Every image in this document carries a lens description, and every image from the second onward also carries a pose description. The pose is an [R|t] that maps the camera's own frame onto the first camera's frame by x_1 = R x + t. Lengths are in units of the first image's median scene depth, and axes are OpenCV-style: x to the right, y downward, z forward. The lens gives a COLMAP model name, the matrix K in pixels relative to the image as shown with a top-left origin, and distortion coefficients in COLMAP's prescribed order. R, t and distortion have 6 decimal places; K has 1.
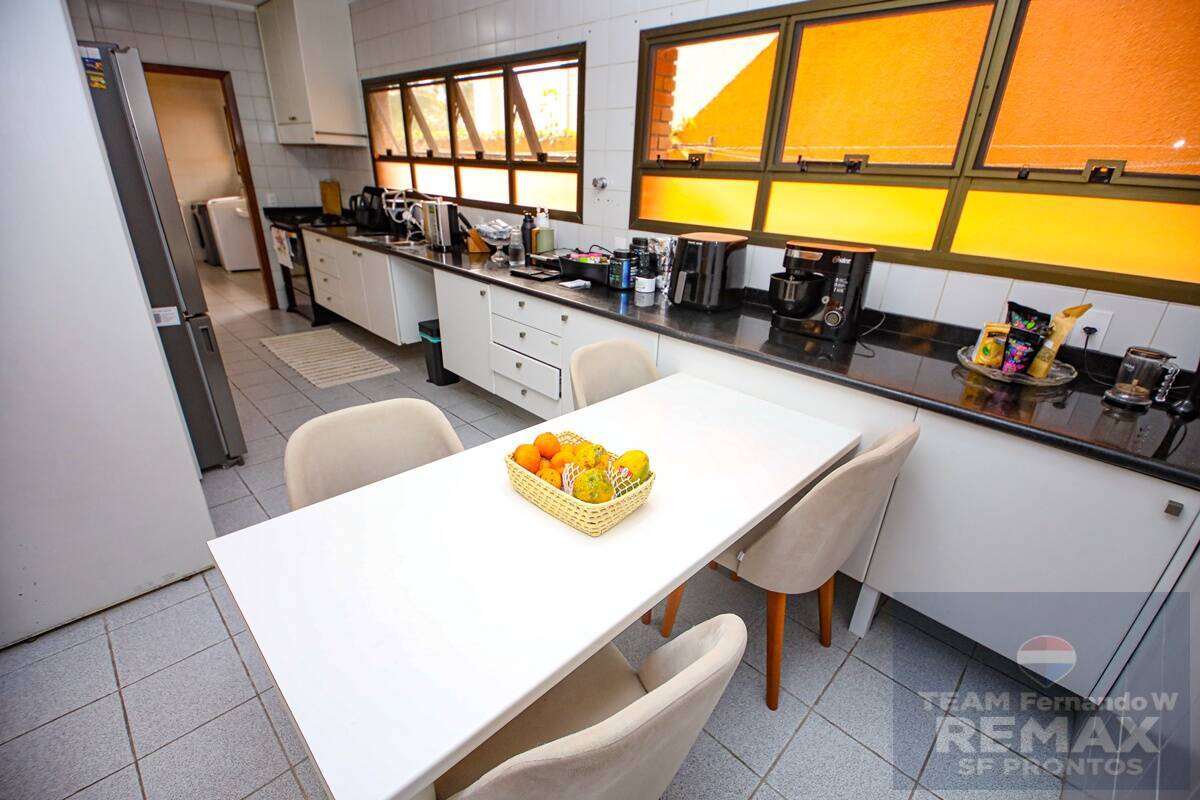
lens RADIAL K [[527.9, 0, 611.7], [0, 527.9, 404.3], [0, 0, 1]] dist [0.024840, -0.020149]
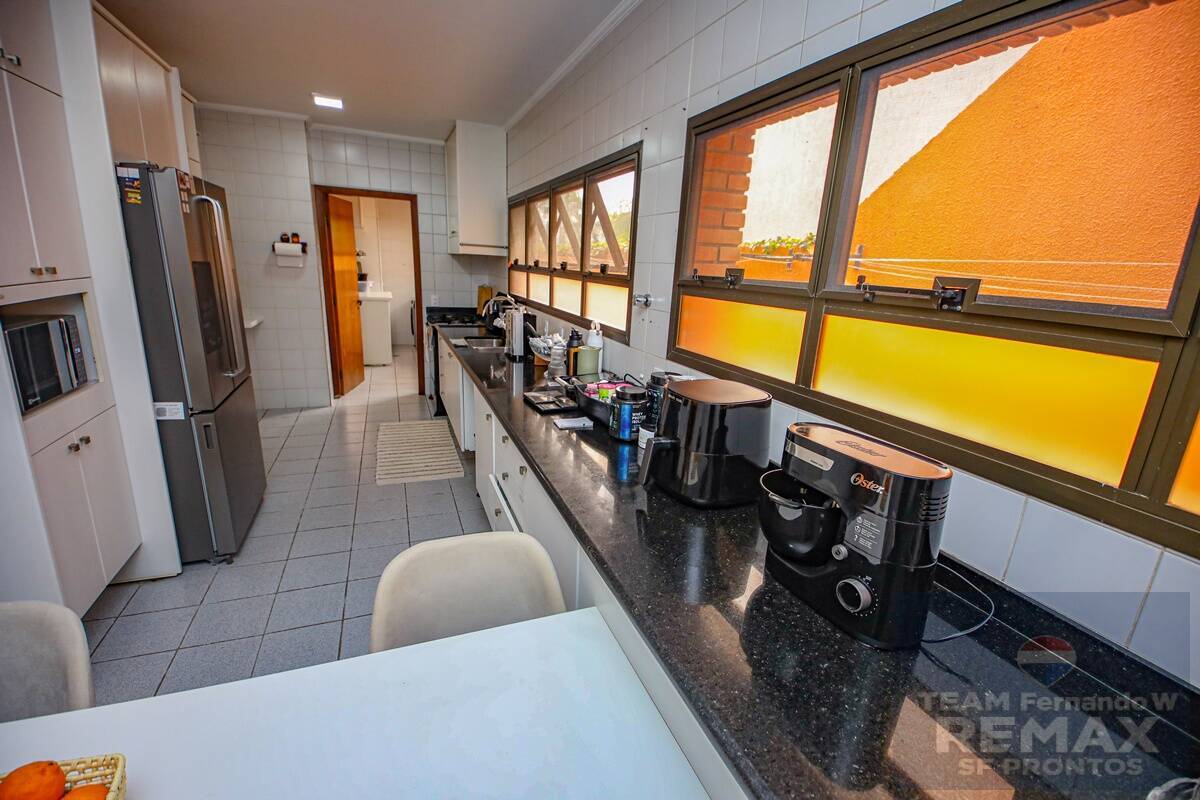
lens RADIAL K [[527.9, 0, 594.1], [0, 527.9, 406.2], [0, 0, 1]] dist [0.024840, -0.020149]
pose [[0.915605, 0.114905, -0.385310, 0.248398], [-0.180113, 0.973982, -0.137545, -0.148837], [0.359481, 0.195336, 0.912479, 0.295645]]
